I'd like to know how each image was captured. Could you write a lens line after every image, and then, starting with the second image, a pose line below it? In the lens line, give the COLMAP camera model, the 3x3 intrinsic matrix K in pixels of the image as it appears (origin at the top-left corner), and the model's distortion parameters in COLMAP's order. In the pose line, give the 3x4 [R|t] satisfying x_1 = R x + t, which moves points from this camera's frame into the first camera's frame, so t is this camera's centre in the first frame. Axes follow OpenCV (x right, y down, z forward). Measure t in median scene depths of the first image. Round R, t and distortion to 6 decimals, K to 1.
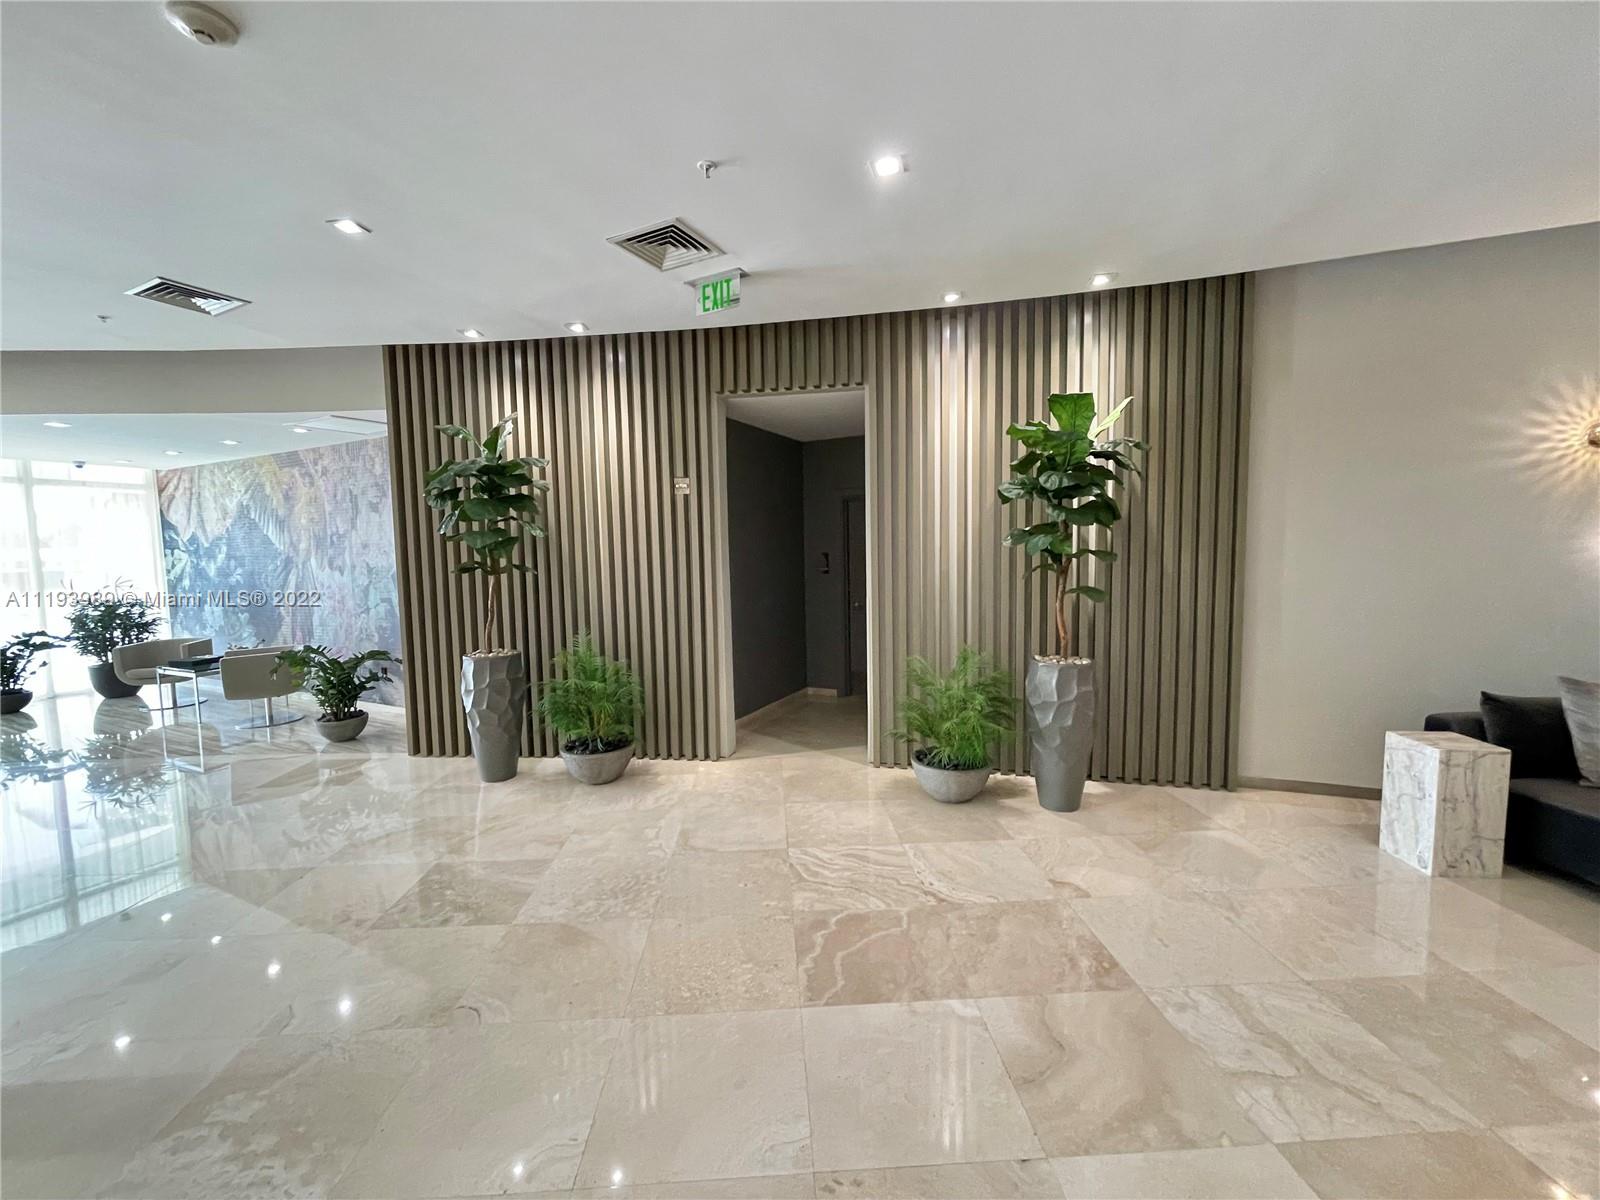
lens RADIAL K [[652.2, 0, 788.2], [0, 652.2, 598.5], [0, 0, 1]] dist [-0.000812, -0.000415]
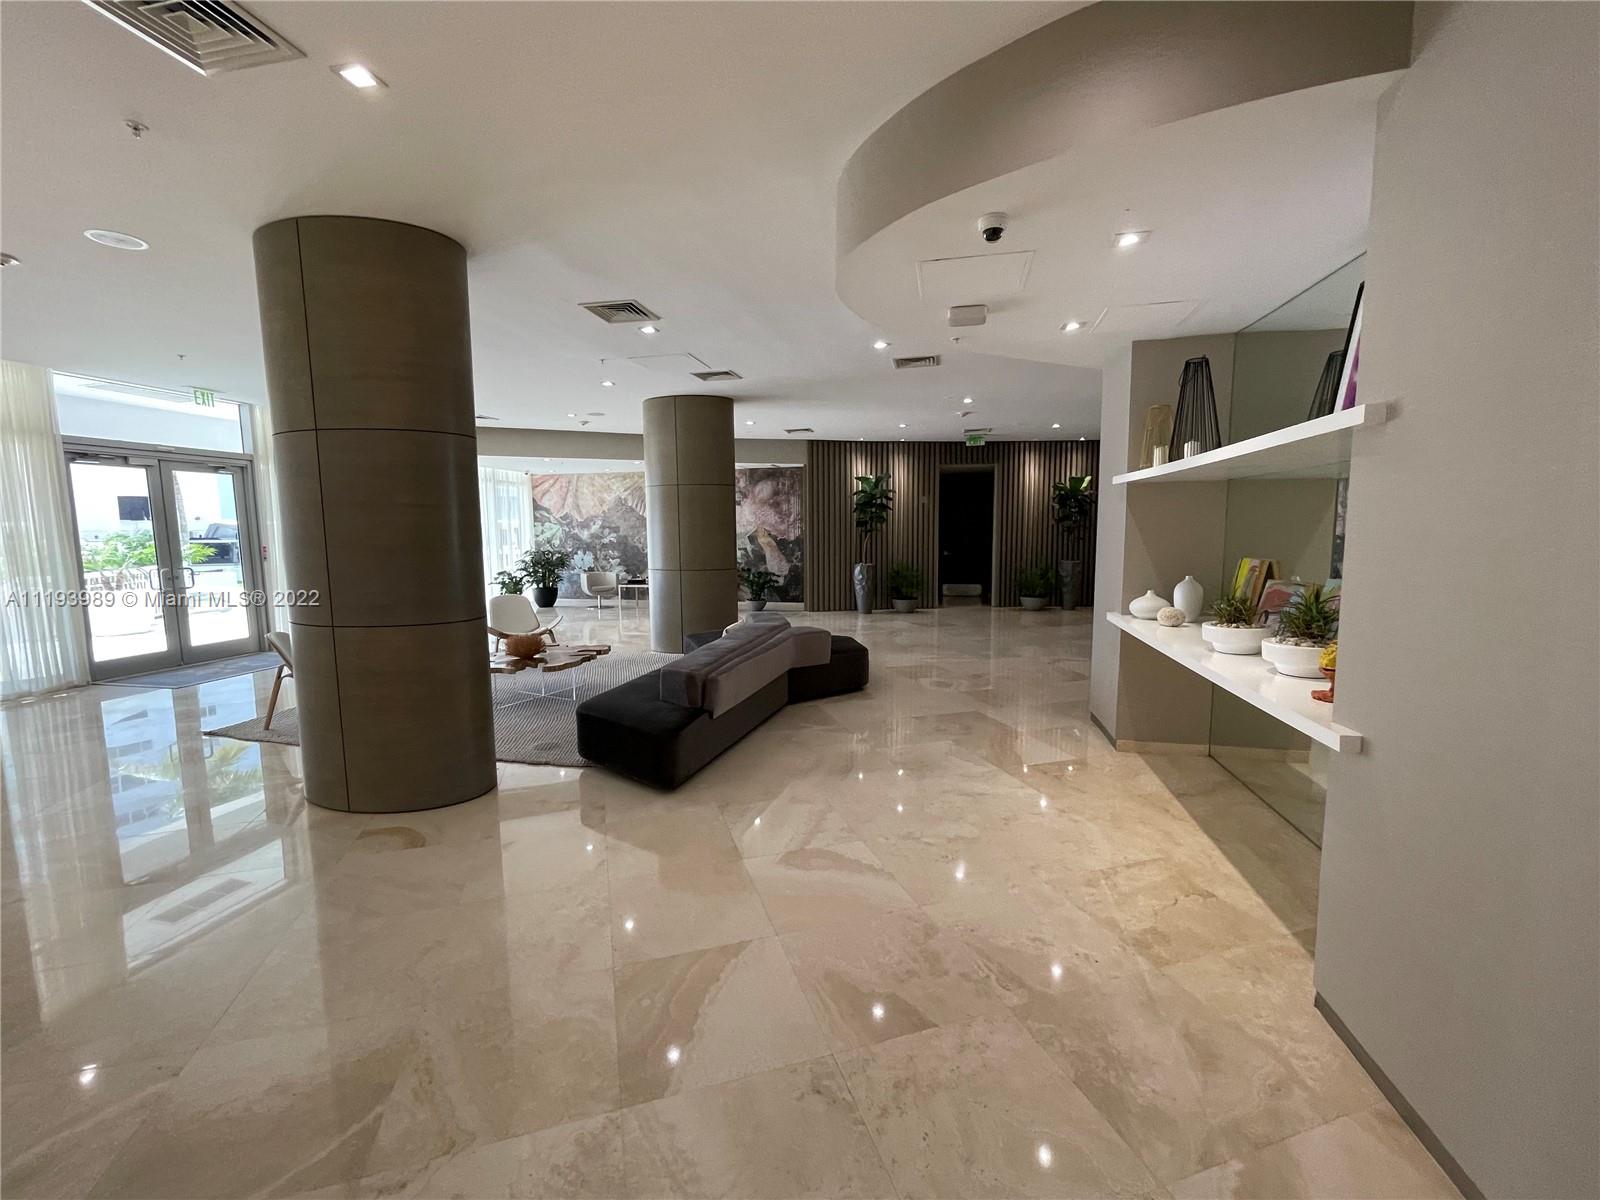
lens RADIAL K [[652.2, 0, 799.5], [0, 652.2, 596.1], [0, 0, 1]] dist [-0.000812, -0.000415]
pose [[0.972584, -0.008173, 0.232407, -1.115559], [0.004902, 0.999881, 0.014645, 0.147068], [-0.232499, -0.013104, 0.972508, -1.240432]]
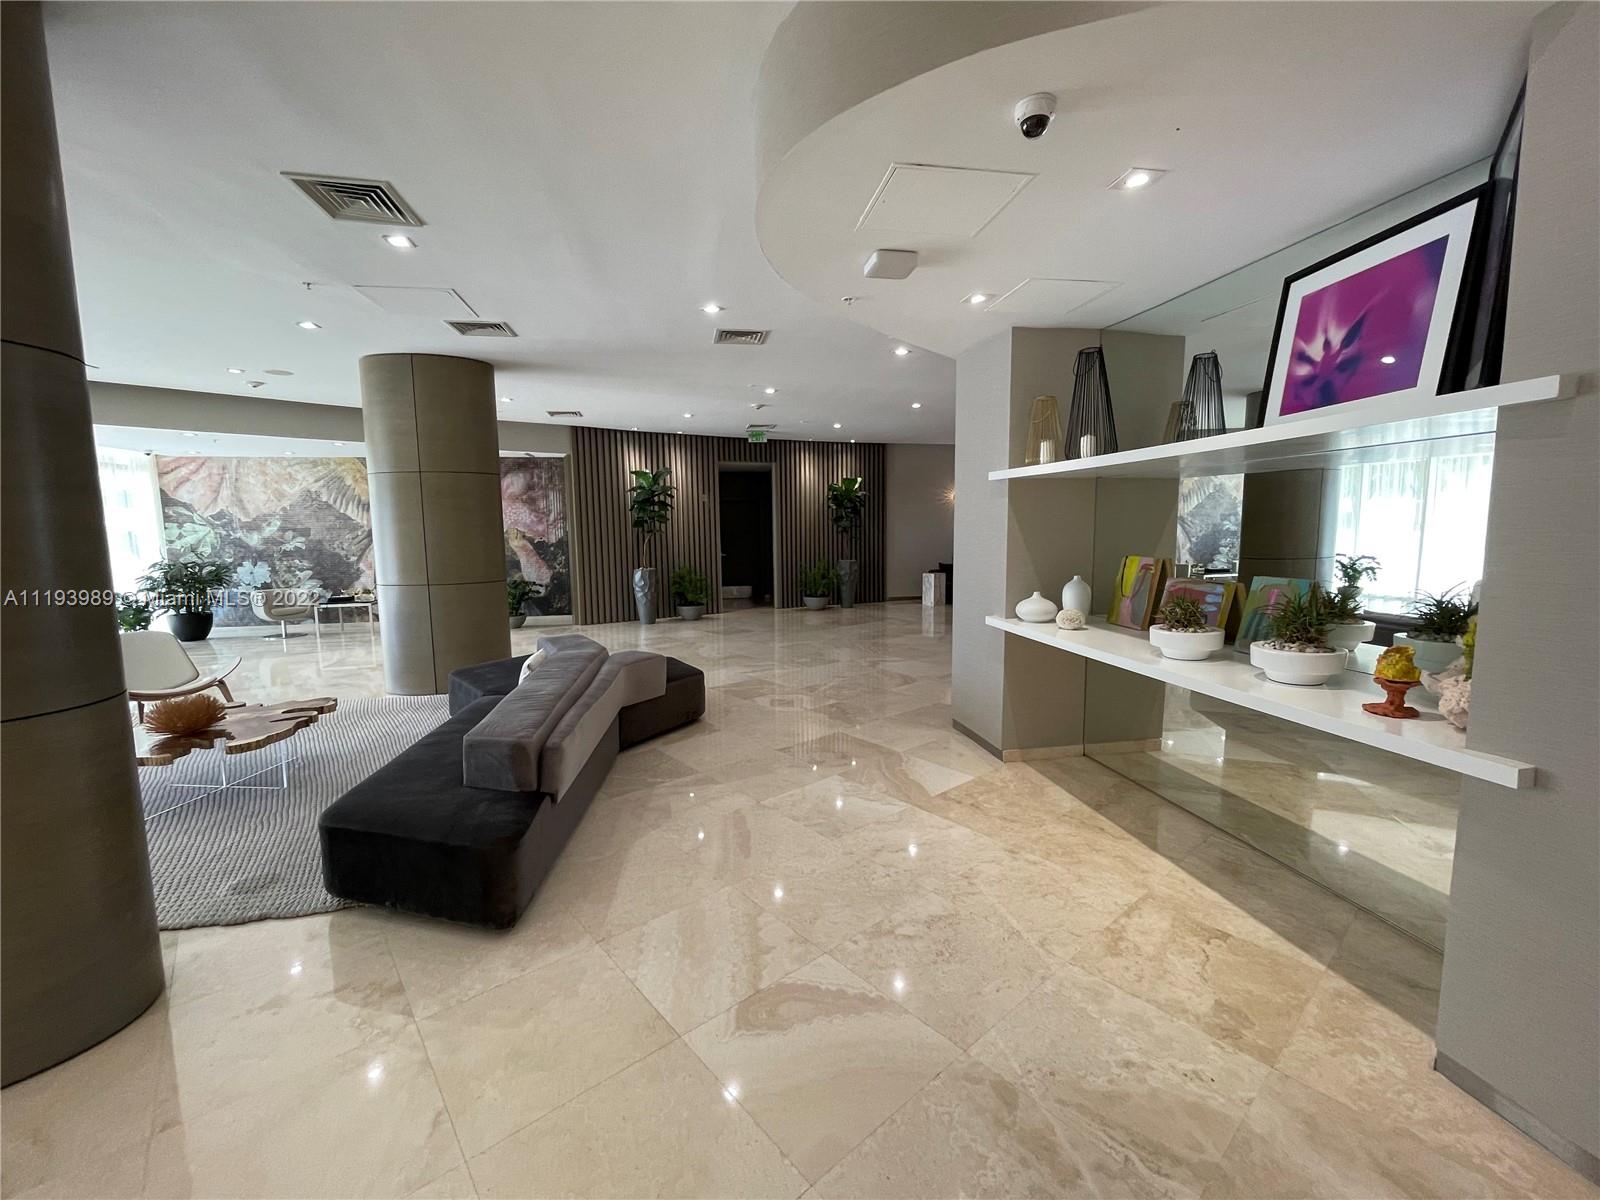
lens RADIAL K [[652.2, 0, 794.3], [0, 652.2, 597.4], [0, 0, 1]] dist [-0.000812, -0.000415]
pose [[0.808706, -0.050599, 0.586033, -1.187352], [0.043892, 0.998707, 0.025660, 0.128330], [-0.586573, 0.004971, 0.809881, -1.013672]]
